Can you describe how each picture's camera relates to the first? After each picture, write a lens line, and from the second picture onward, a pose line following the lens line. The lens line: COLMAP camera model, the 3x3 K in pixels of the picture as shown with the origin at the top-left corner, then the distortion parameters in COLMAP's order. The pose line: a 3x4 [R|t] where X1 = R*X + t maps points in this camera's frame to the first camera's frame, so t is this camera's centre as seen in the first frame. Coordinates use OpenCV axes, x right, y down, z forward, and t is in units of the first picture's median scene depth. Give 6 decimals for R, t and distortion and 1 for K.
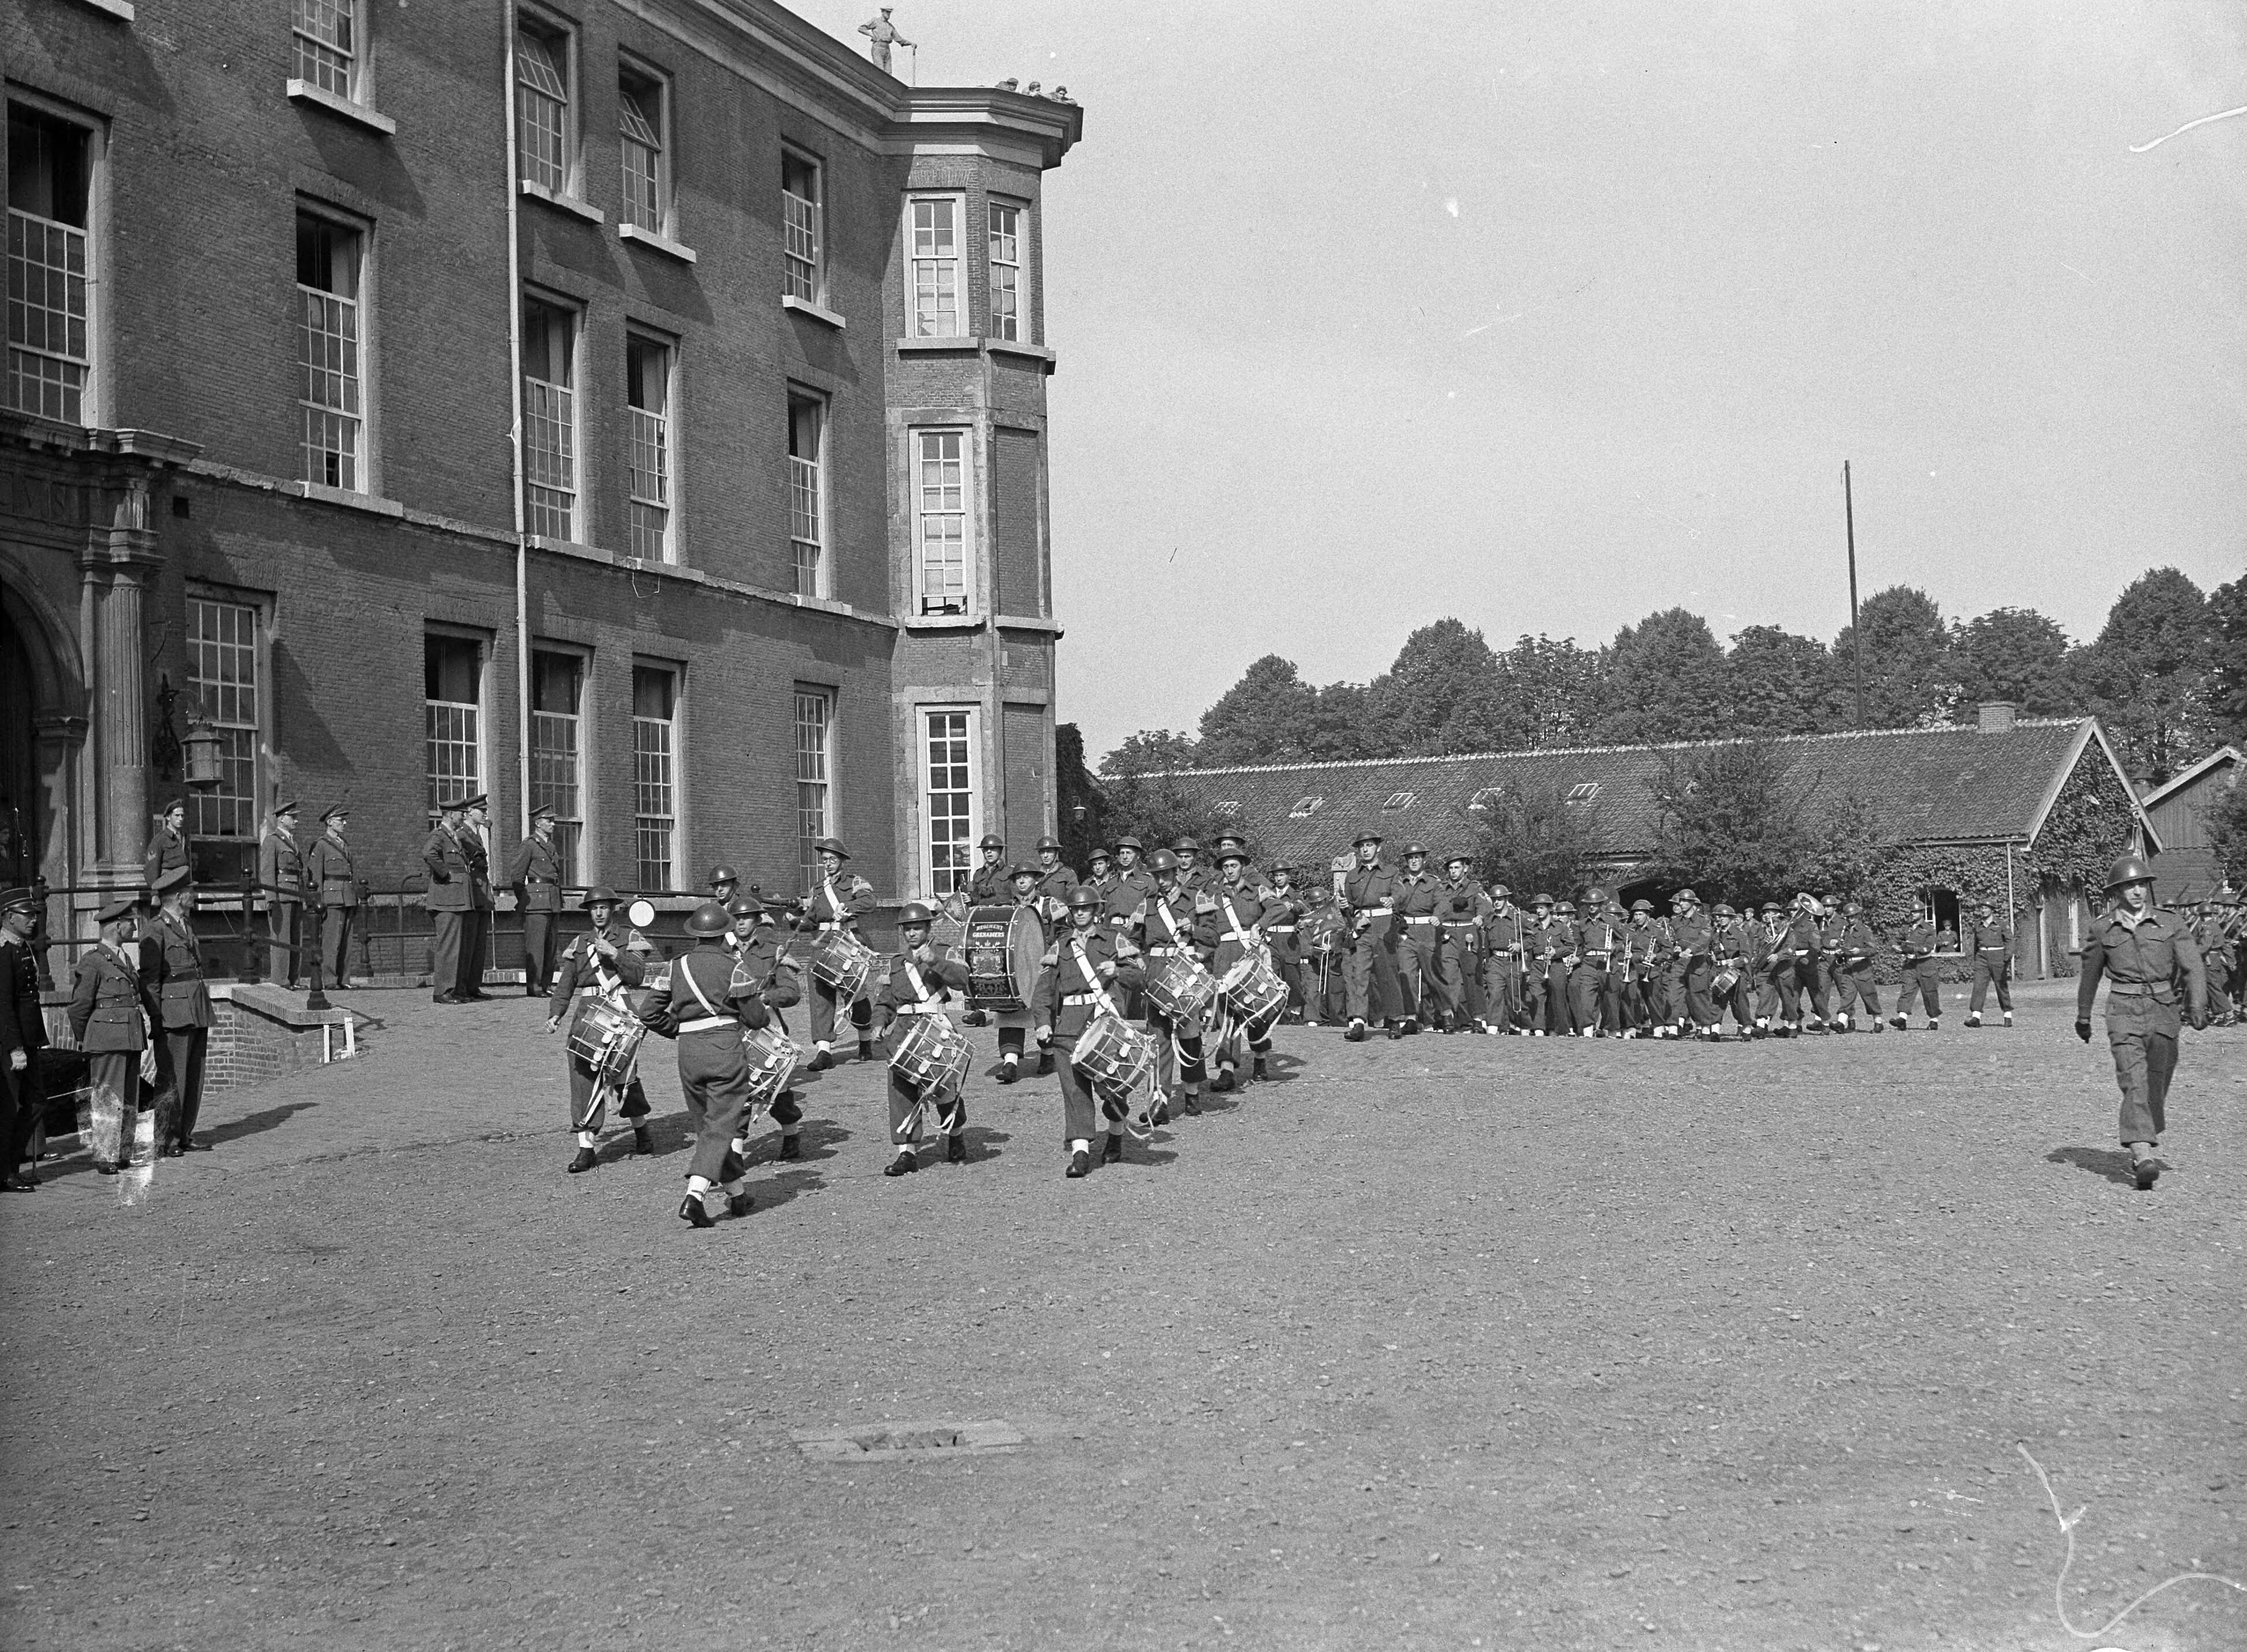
lens RADIAL K [[3167.4, 0, 1119.1], [0, 3167.4, 828.0], [0, 0, 1]] dist [-0.026951, 0.000000]
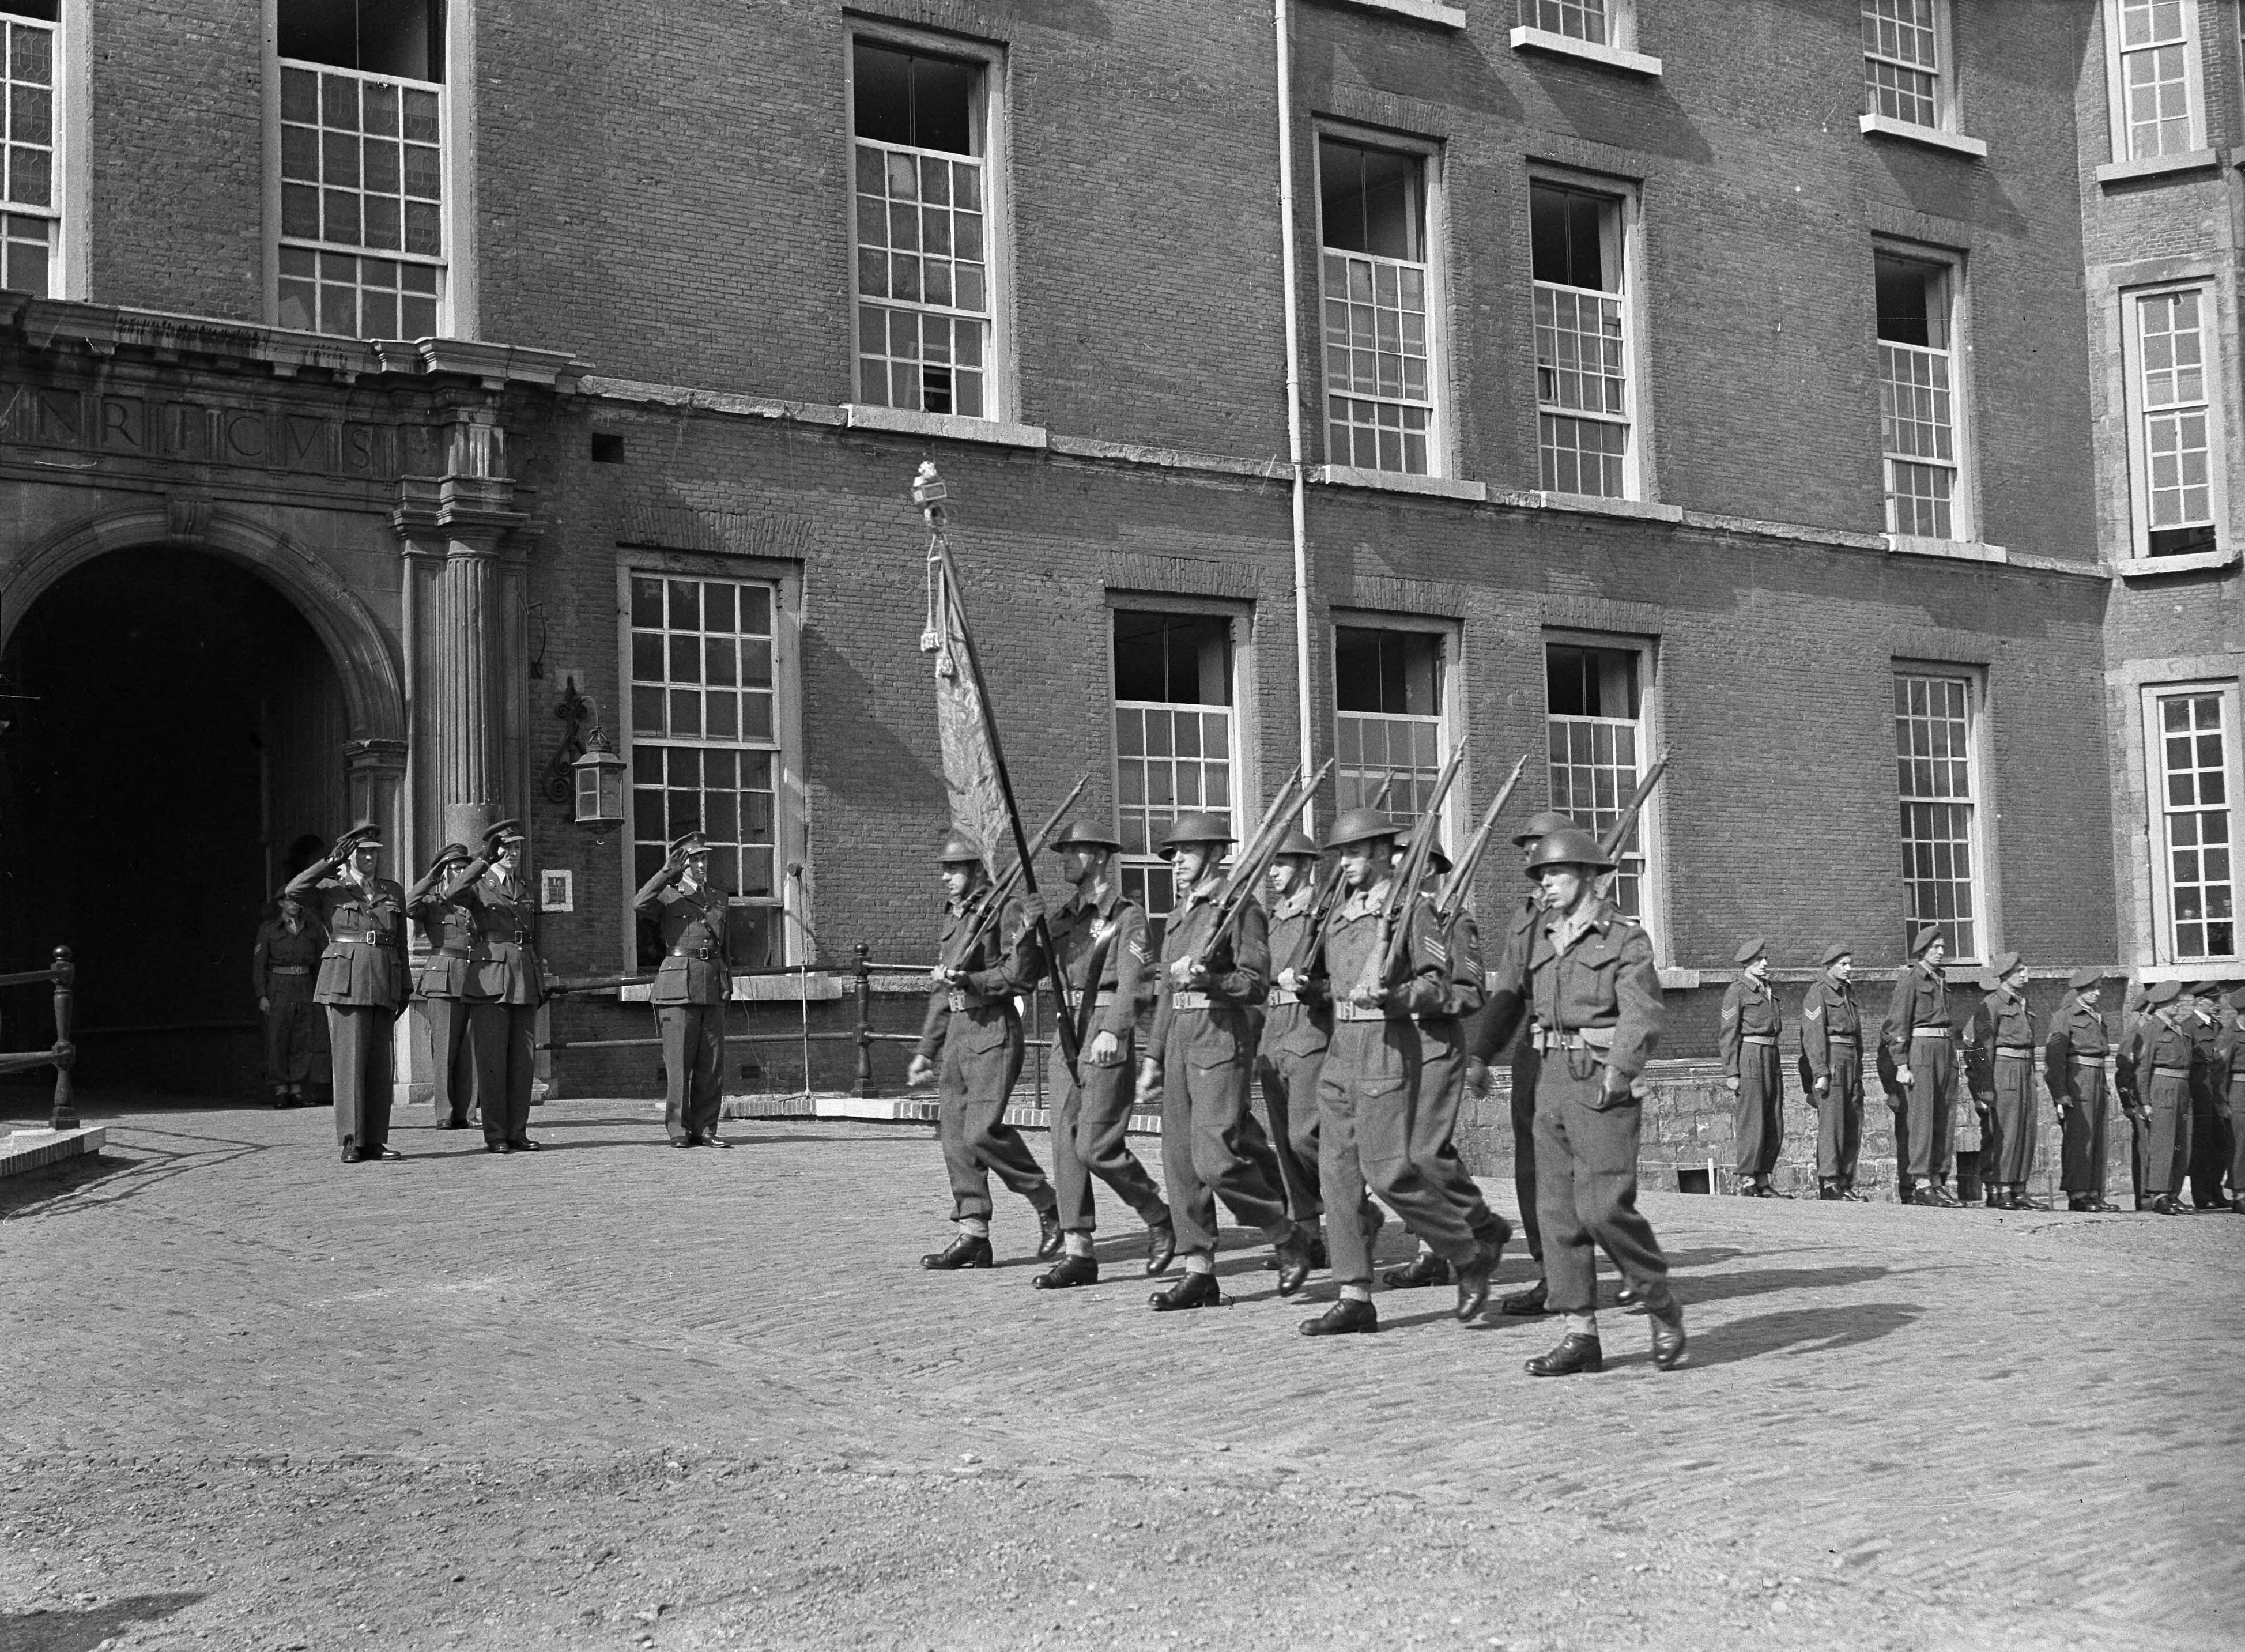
lens RADIAL K [[3164.8, 0, 1119.8], [0, 3164.8, 832.1], [0, 0, 1]] dist [-0.026951, 0.000000]
pose [[0.831340, -0.036684, -0.554552, 0.147713], [0.025462, 0.999285, -0.027934, 0.007550], [0.555181, 0.009103, 0.831680, 0.335260]]
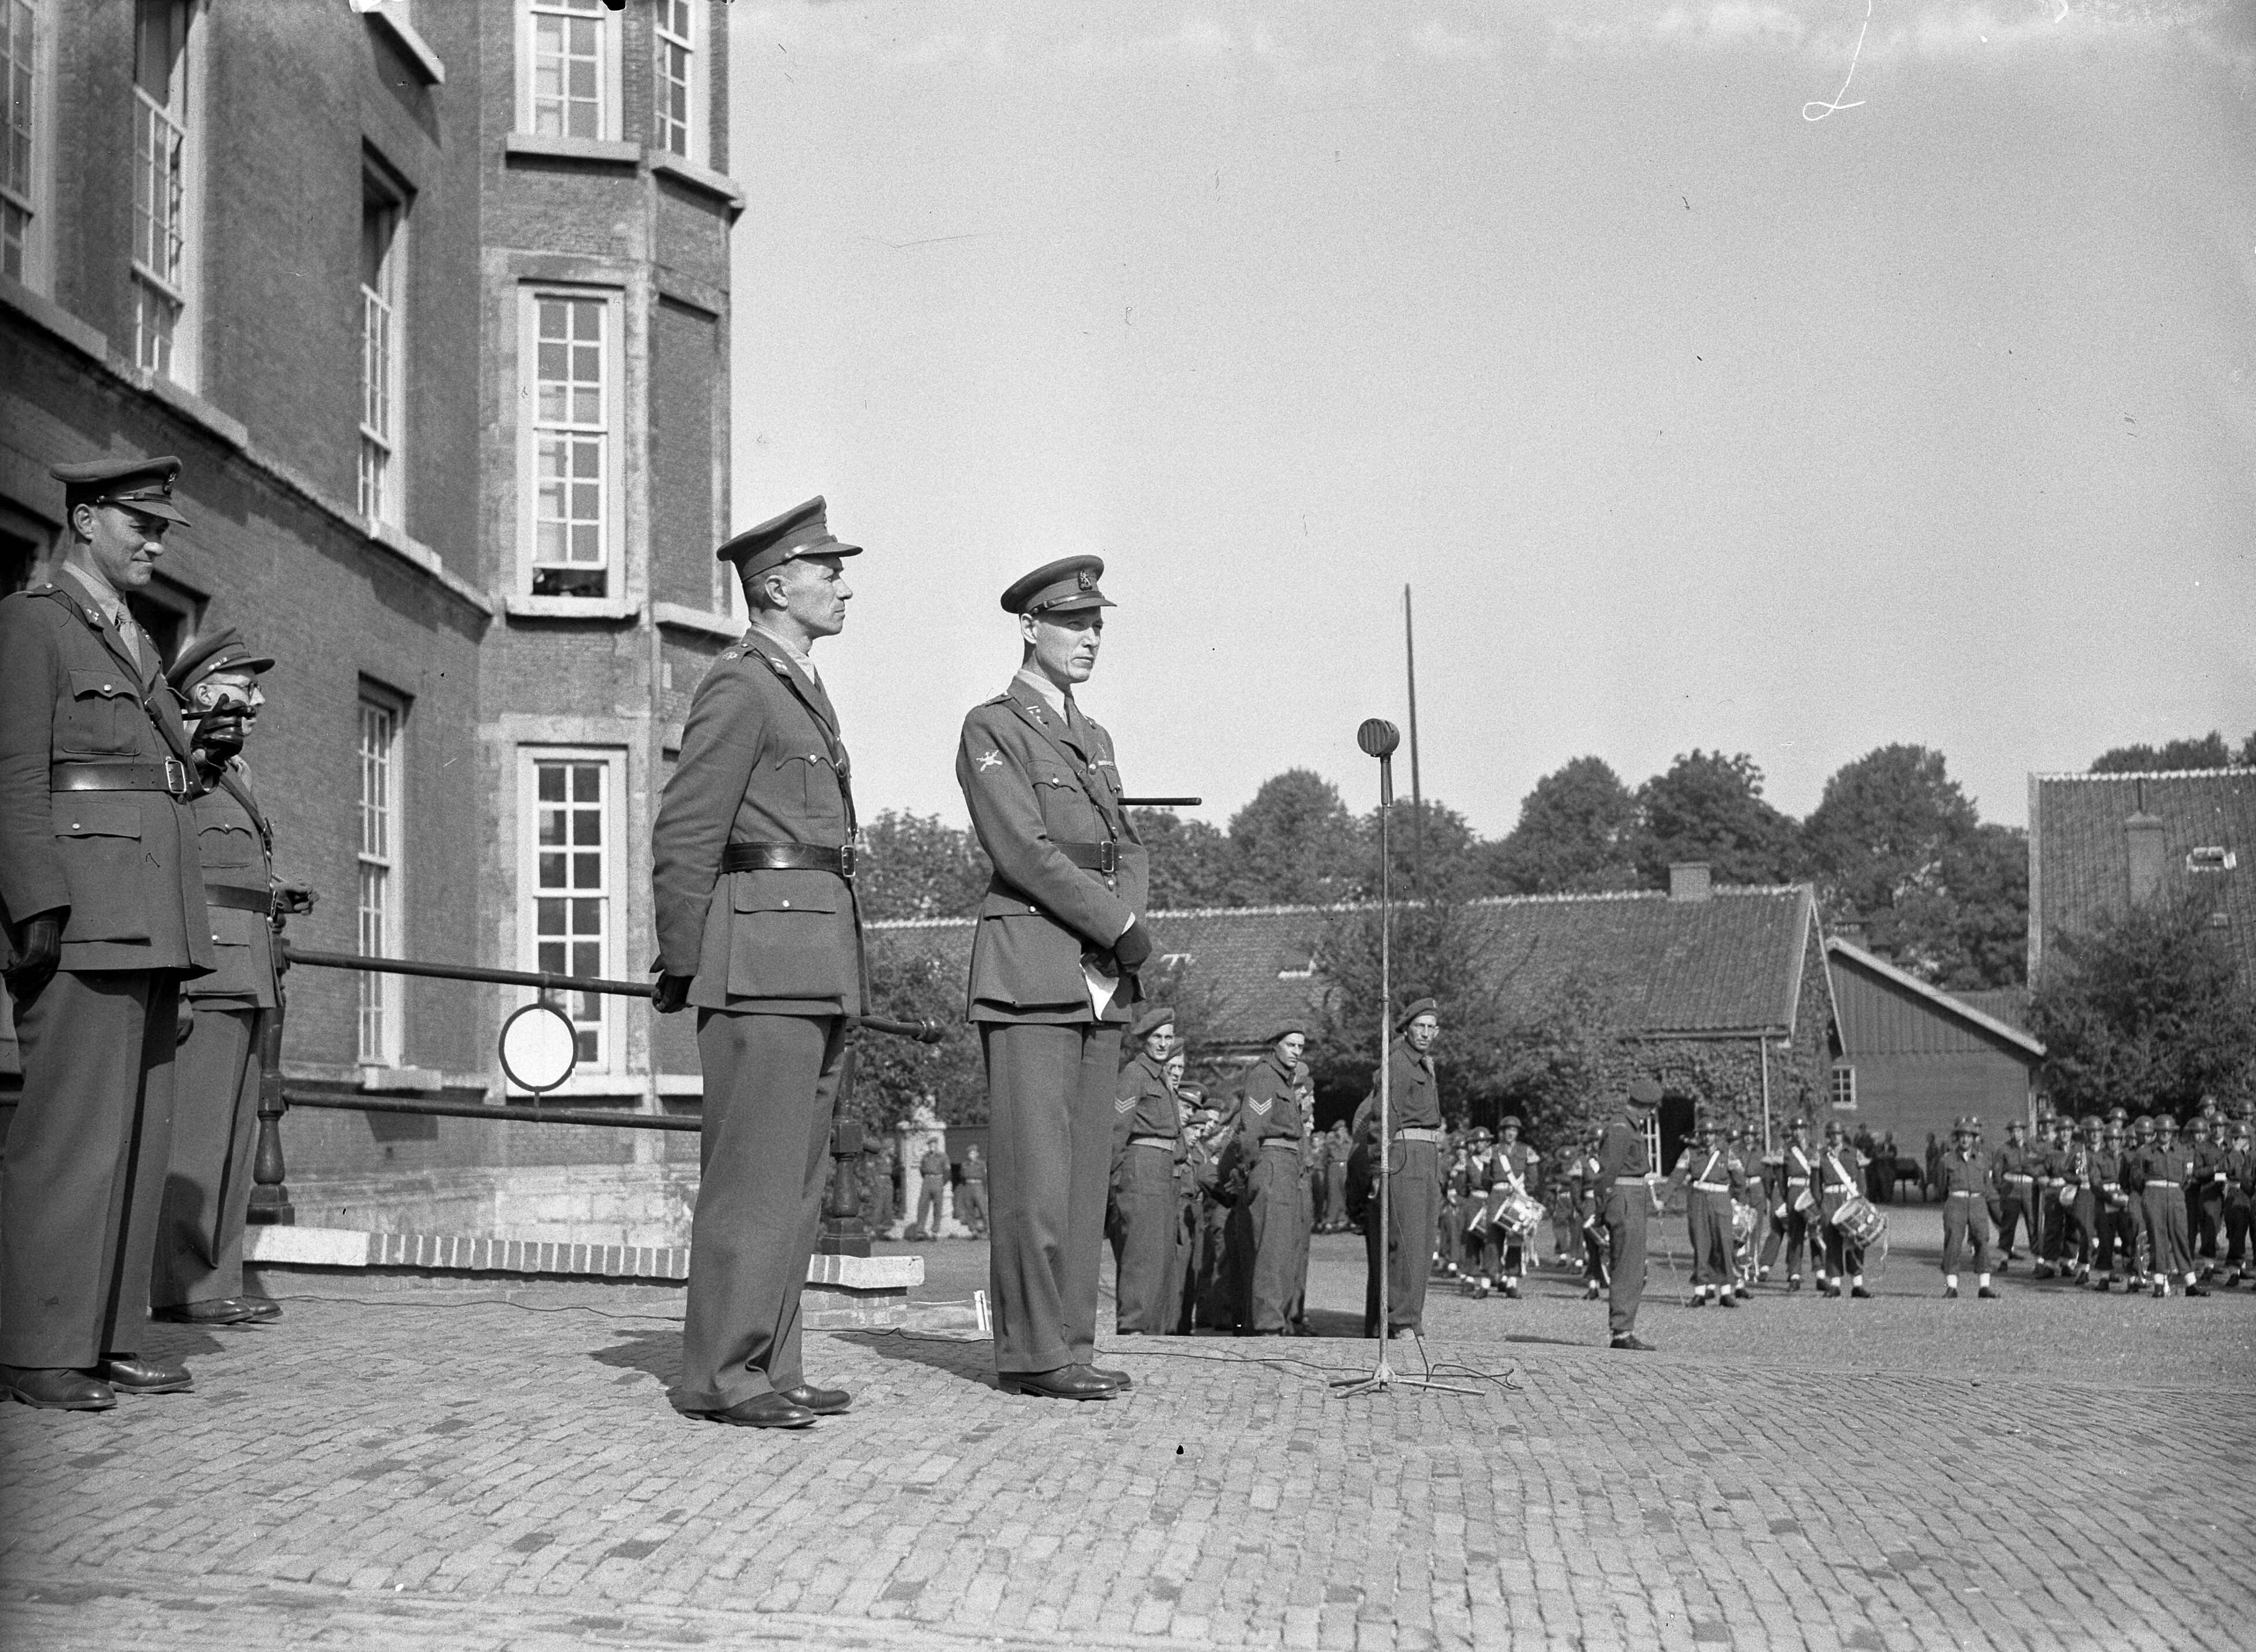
lens RADIAL K [[3180.4, 0, 1131.2], [0, 3180.4, 828.2], [0, 0, 1]] dist [-0.026951, 0.000000]
pose [[0.964444, 0.035272, 0.261924, -0.121184], [-0.017313, 0.997357, -0.070561, 0.018127], [-0.263721, 0.063518, 0.962505, 0.449429]]
